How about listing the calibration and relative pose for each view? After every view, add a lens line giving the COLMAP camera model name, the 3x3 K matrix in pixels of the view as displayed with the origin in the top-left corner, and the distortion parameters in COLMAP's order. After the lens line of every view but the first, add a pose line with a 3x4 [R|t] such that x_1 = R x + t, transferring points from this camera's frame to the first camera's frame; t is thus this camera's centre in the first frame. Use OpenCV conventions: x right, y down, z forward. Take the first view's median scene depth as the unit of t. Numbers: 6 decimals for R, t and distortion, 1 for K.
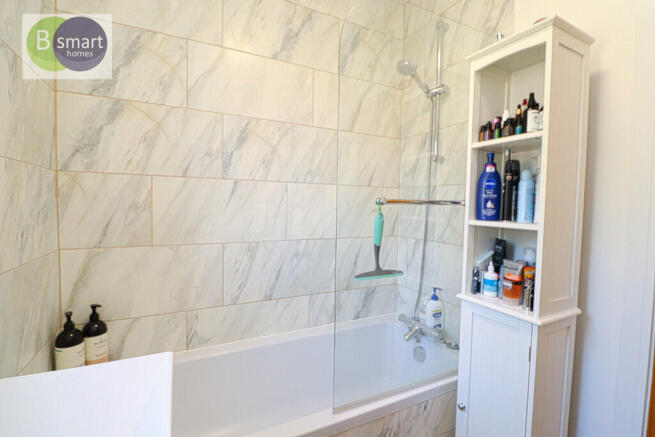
lens RADIAL K [[303.3, 0, 327.8], [0, 303.3, 216.4], [0, 0, 1]] dist [-0.013698, -0.002490]
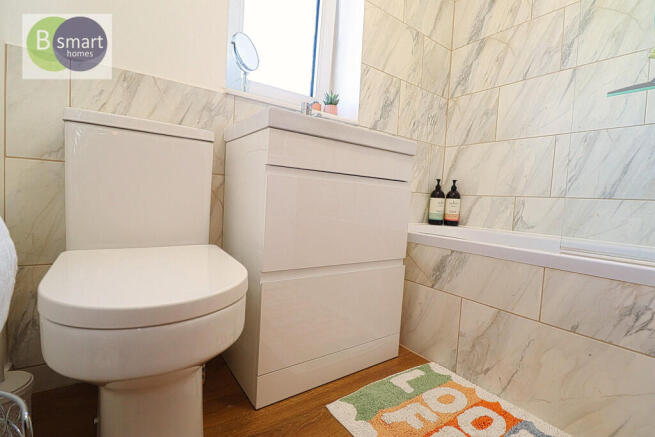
lens RADIAL K [[303.3, 0, 326.5], [0, 303.3, 220.6], [0, 0, 1]] dist [-0.013698, -0.002490]
pose [[0.149853, 0.067679, -0.986389, 0.632518], [-0.095407, 0.993989, 0.053706, 0.444972], [0.984094, 0.086060, 0.155409, 0.108779]]
